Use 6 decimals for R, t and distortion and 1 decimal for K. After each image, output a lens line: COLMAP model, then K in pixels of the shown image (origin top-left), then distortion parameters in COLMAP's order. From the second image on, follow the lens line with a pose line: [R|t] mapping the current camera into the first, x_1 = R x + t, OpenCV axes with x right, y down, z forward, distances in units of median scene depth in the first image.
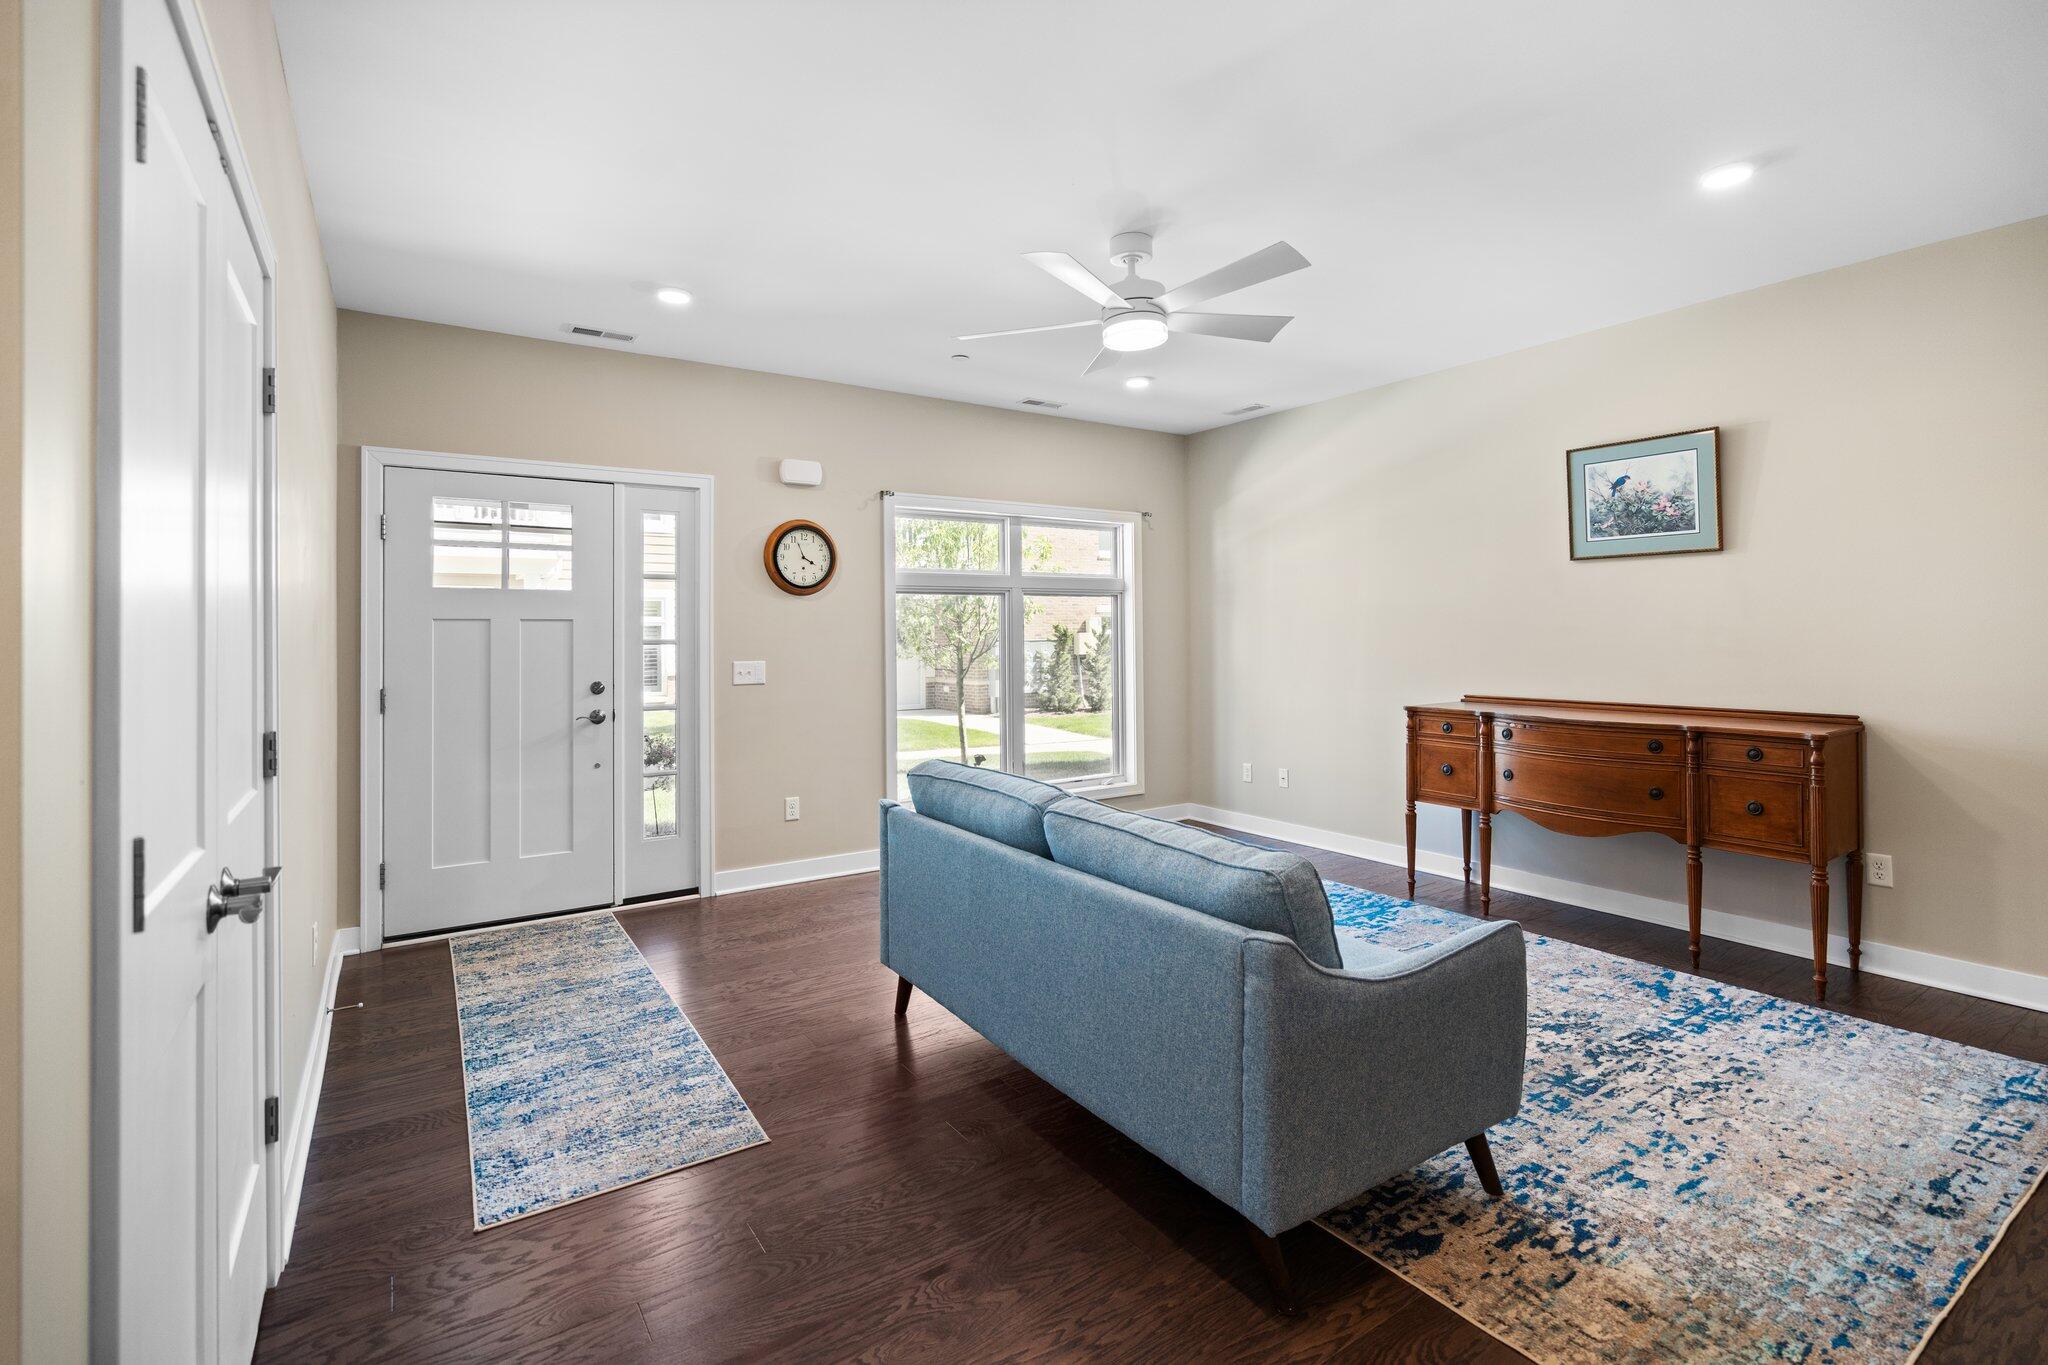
lens RADIAL K [[942.0, 0, 1030.4], [0, 942.0, 623.2], [0, 0, 1]] dist [-0.001261, 0.000176]
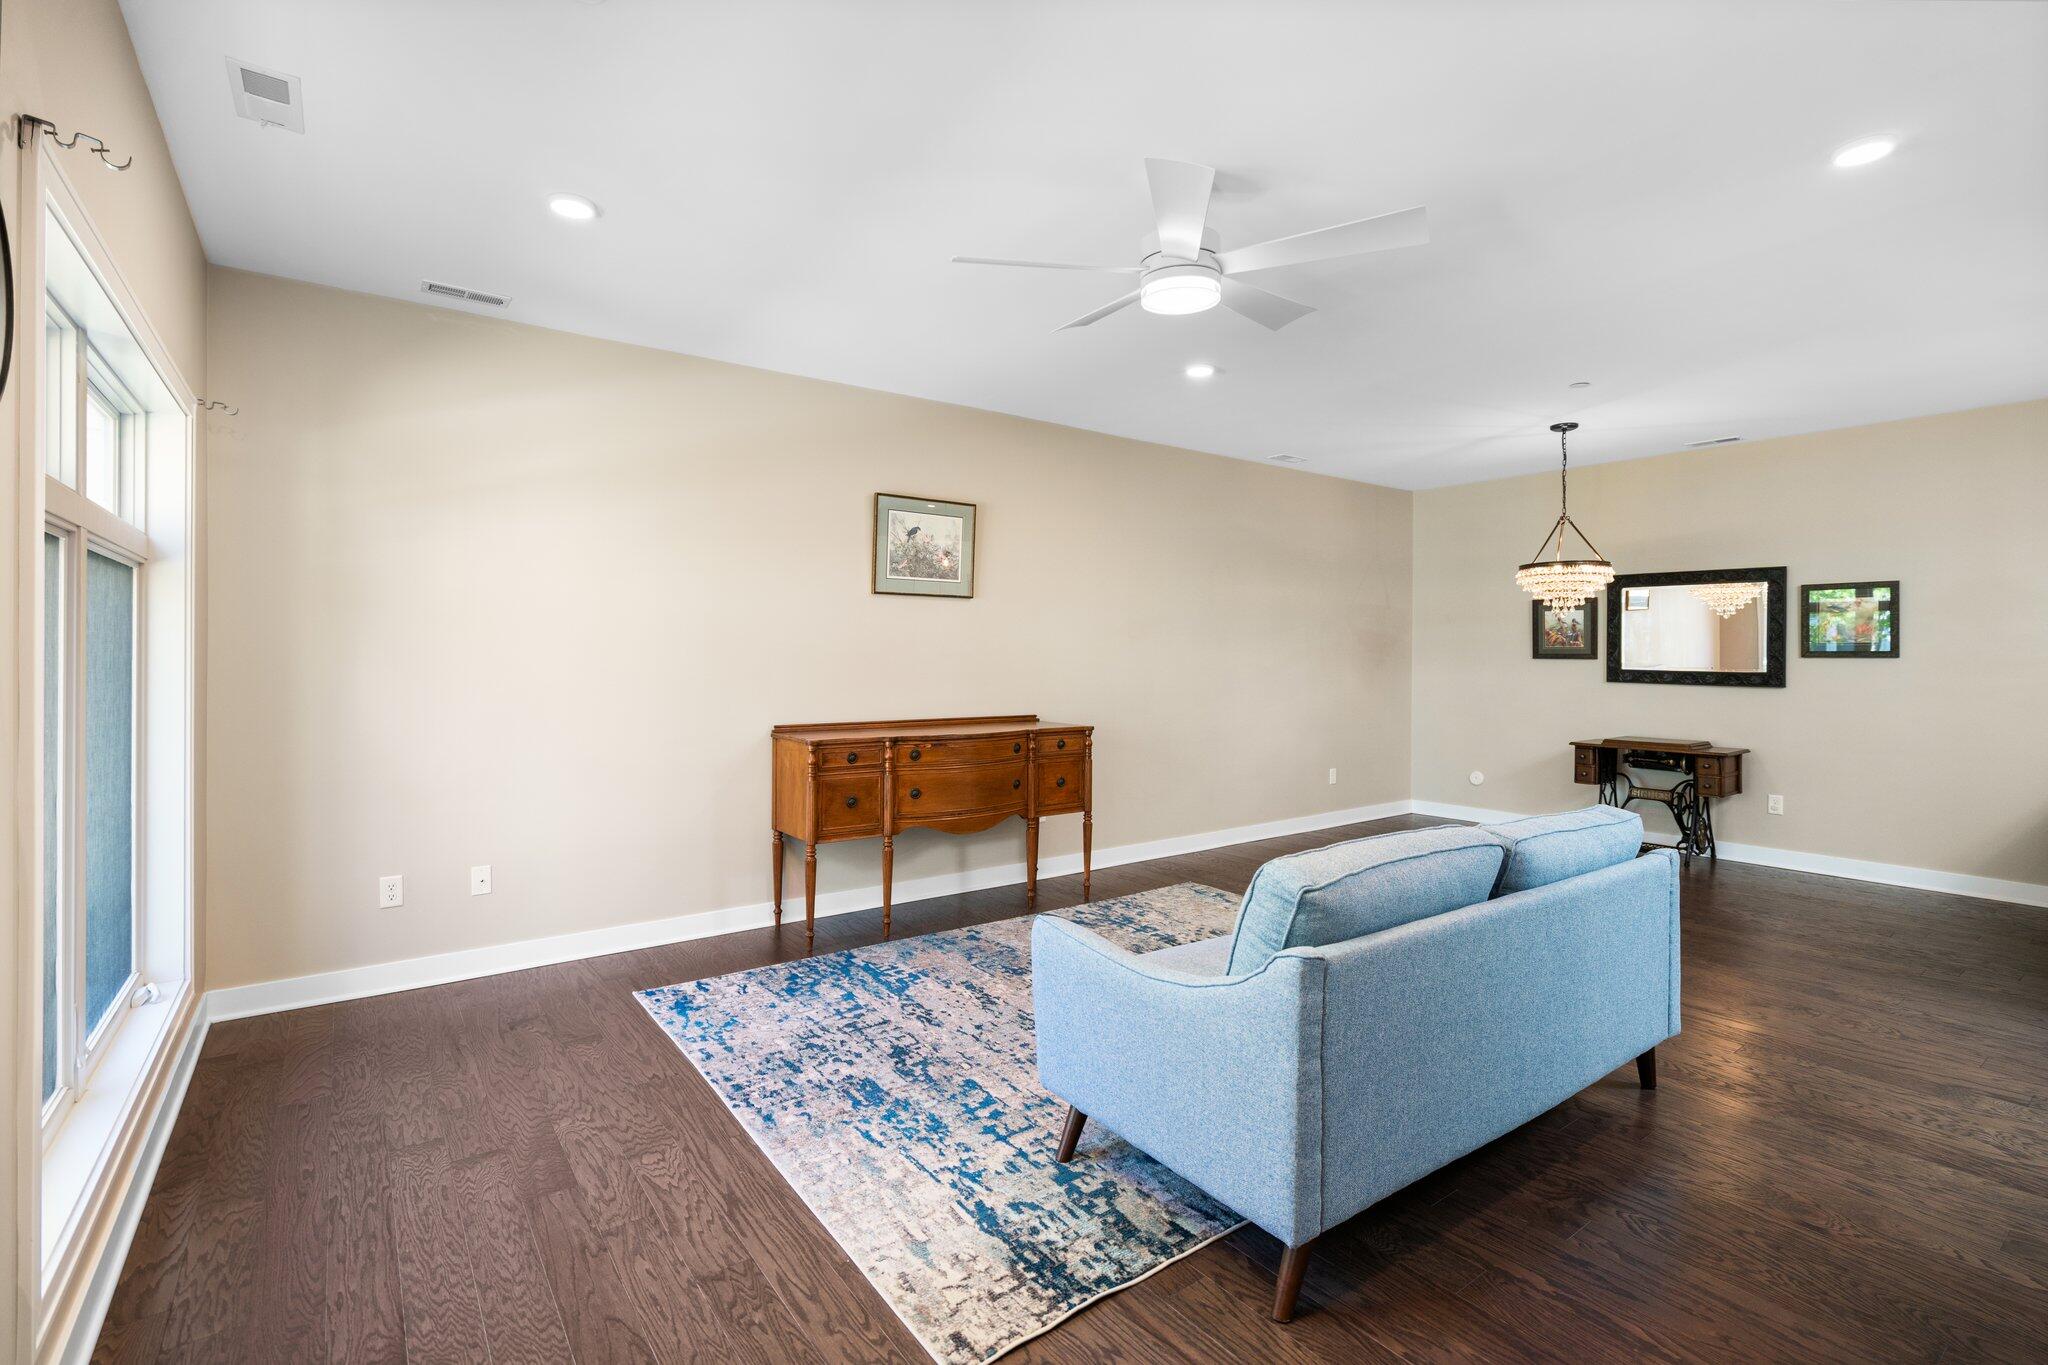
lens RADIAL K [[927.3, 0, 1029.6], [0, 927.3, 660.1], [0, 0, 1]] dist [-0.000161, 0.001068]
pose [[-0.042622, 0.005943, 0.999074, -0.655498], [-0.013835, 0.999883, -0.006538, 0.019468], [-0.998996, -0.014100, -0.042534, 1.113673]]
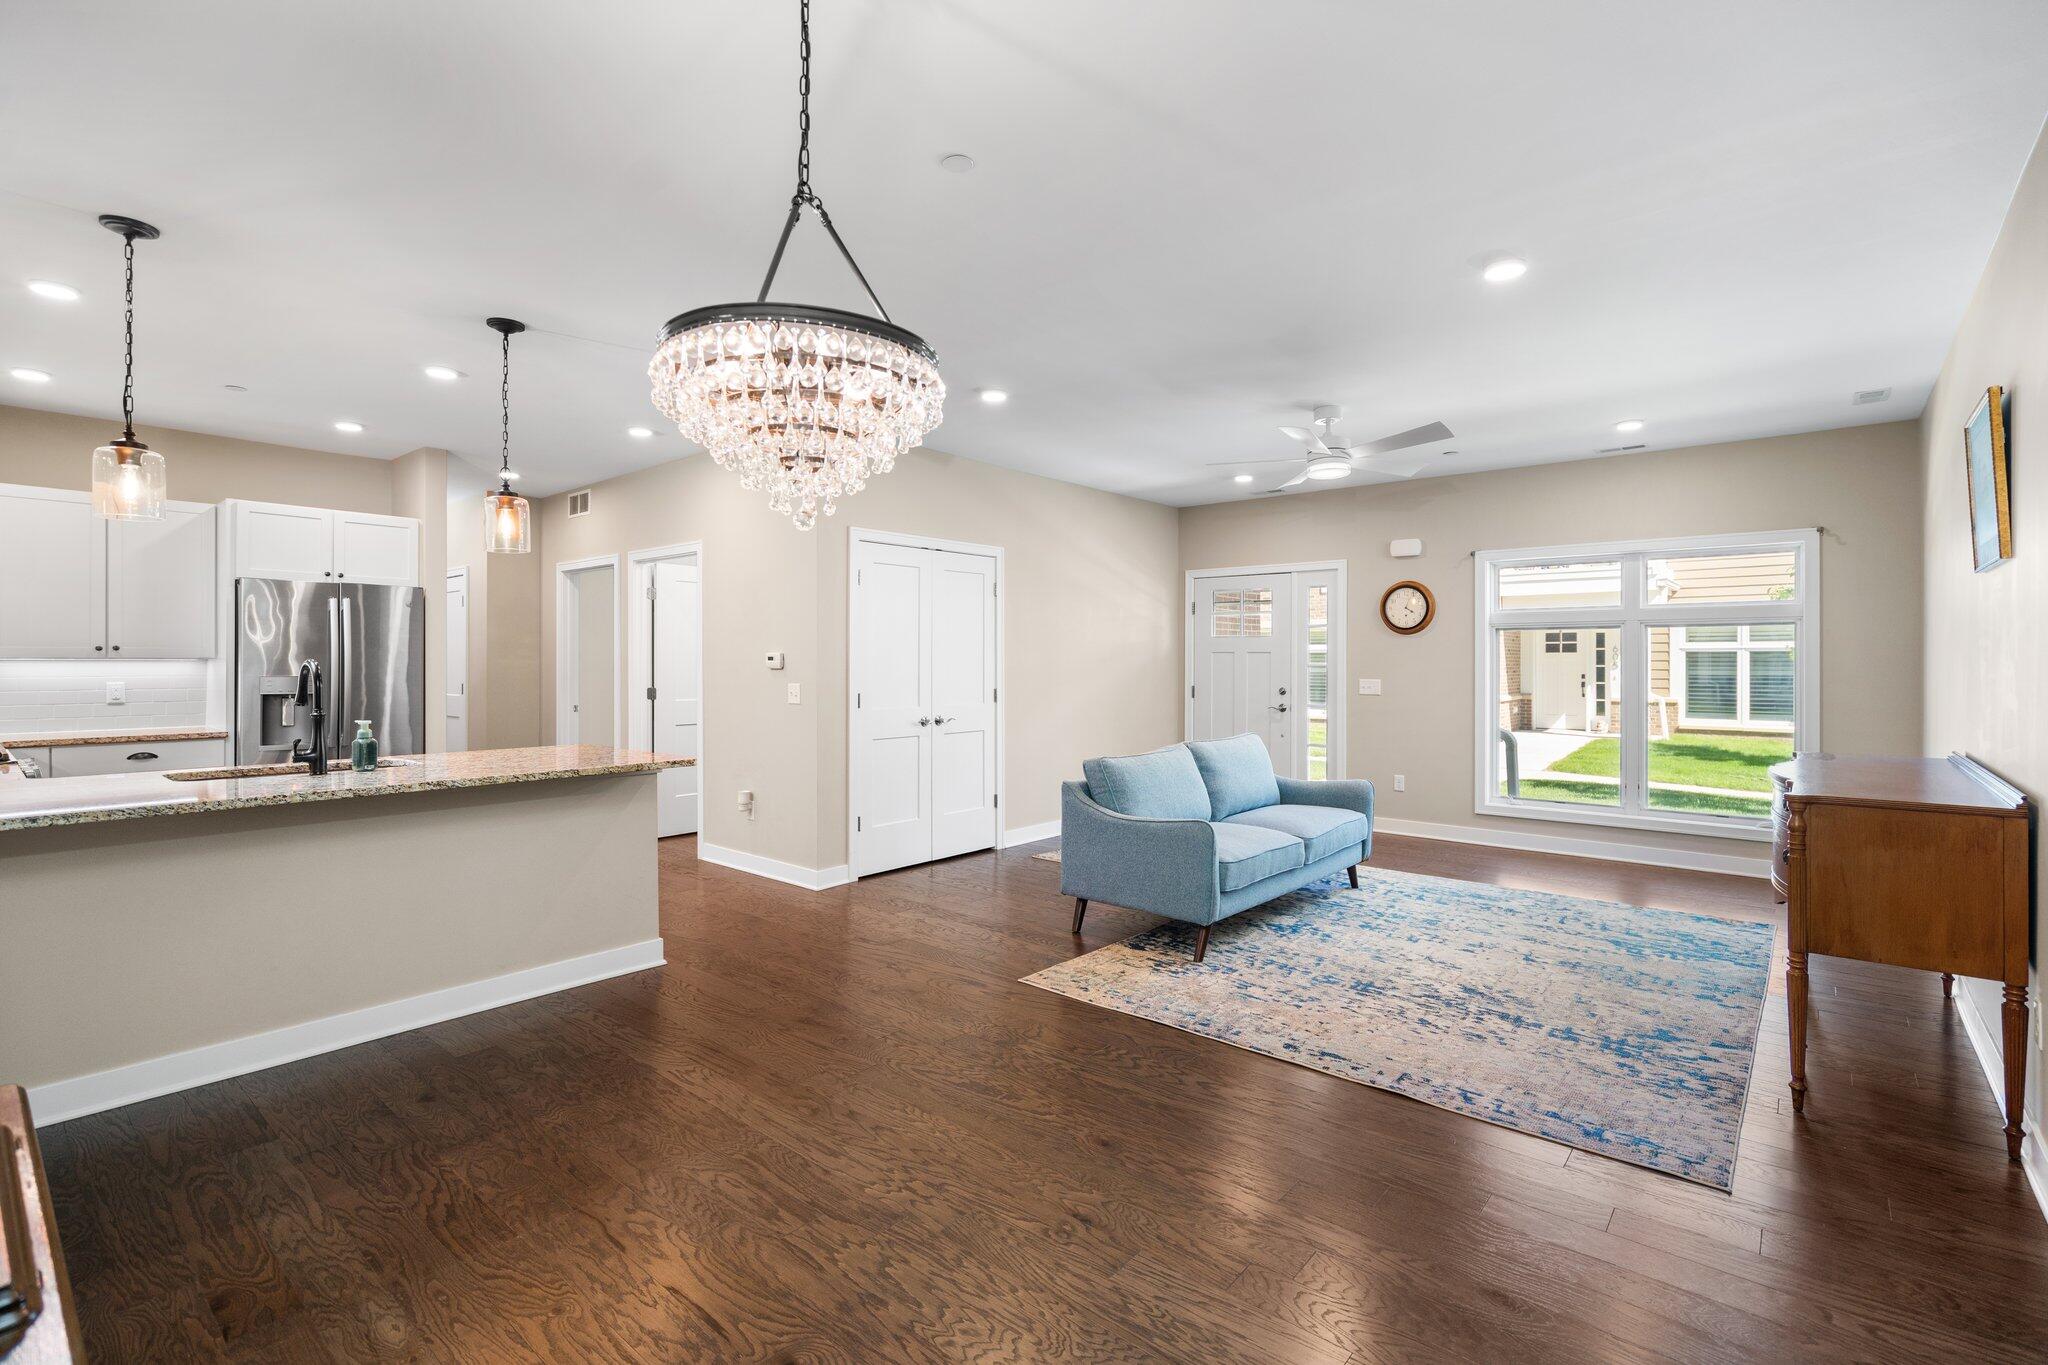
lens RADIAL K [[927.3, 0, 1029.6], [0, 927.3, 660.1], [0, 0, 1]] dist [-0.000161, 0.001068]
pose [[0.269167, 0.009465, -0.963047, 1.386391], [0.006267, 0.999913, 0.011579, -0.015444], [0.963073, -0.009152, 0.269084, 0.113634]]
